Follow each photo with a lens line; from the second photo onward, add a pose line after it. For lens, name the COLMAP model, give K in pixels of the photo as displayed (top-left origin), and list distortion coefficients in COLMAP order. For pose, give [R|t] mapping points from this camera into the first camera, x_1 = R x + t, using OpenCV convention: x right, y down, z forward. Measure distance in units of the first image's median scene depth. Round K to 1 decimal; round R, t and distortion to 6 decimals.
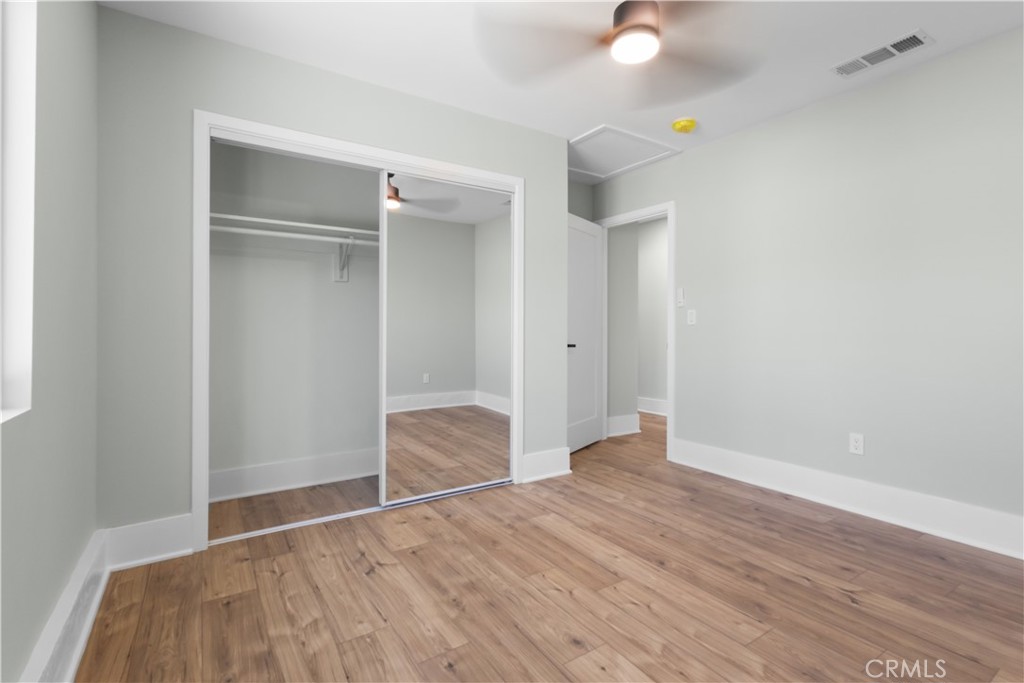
lens RADIAL K [[473.3, 0, 512.5], [0, 473.3, 337.1], [0, 0, 1]] dist [0.002245, 0.001588]
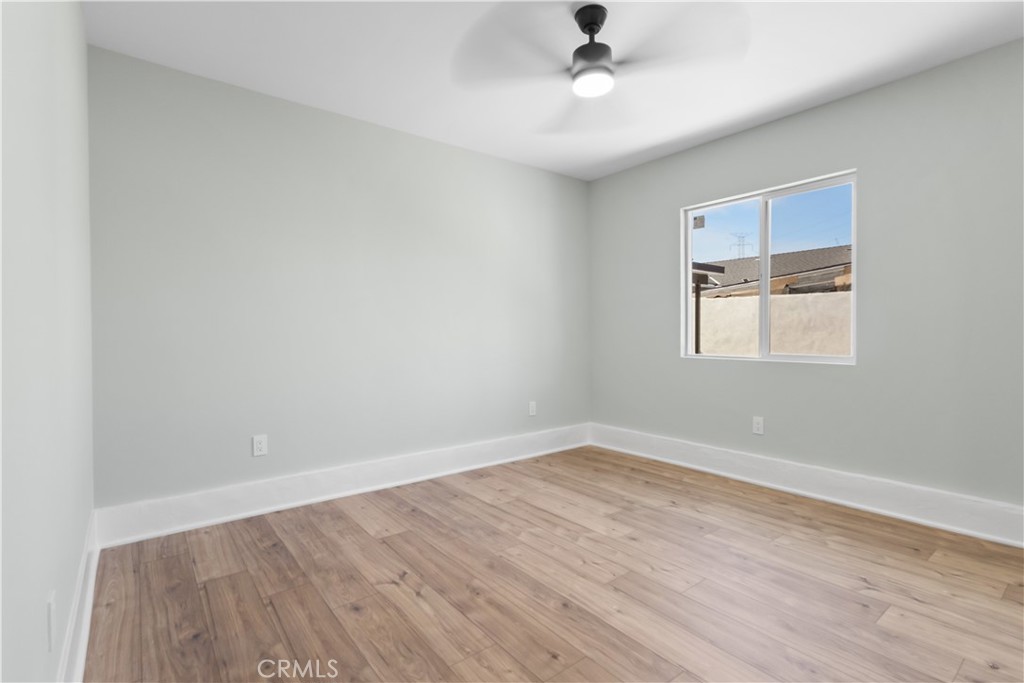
lens RADIAL K [[473.3, 0, 505.1], [0, 473.3, 348.5], [0, 0, 1]] dist [0.002245, 0.001588]
pose [[-0.997487, 0.005739, -0.070616, 0.538488], [0.002247, 0.998775, 0.049426, -0.031064], [0.070813, 0.049143, -0.996278, 2.037616]]
